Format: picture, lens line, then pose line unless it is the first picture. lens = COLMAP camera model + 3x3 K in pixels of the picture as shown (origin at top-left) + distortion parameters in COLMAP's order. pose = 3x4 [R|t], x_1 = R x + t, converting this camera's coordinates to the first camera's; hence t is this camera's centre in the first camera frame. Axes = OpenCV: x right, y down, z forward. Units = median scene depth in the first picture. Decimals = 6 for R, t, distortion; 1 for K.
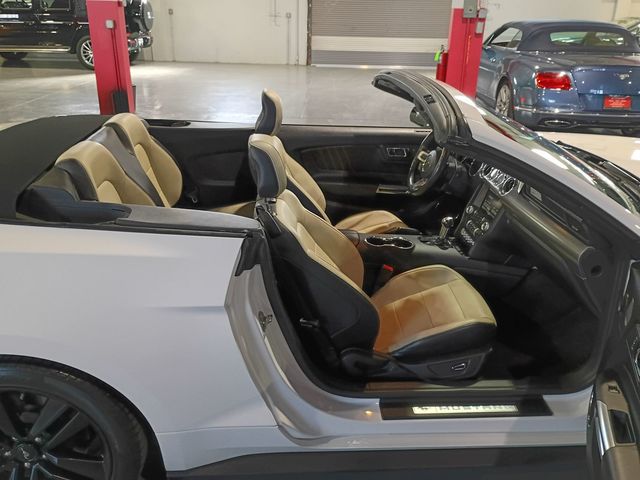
lens RADIAL K [[558.8, 0, 320.0], [0, 558.8, 240.0], [0, 0, 1]] dist [0.047993, -0.070066]
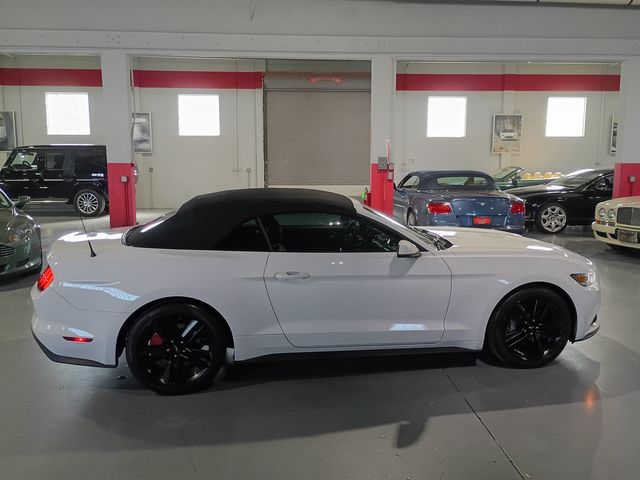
lens RADIAL K [[490.7, 0, 320.0], [0, 490.7, 240.0], [0, 0, 1]] dist [0.006107, 0.001764]
pose [[0.995159, -0.033647, 0.092340, -0.014558], [0.054431, 0.971003, -0.232789, 0.061861], [-0.081829, 0.236689, 0.968133, -0.153511]]
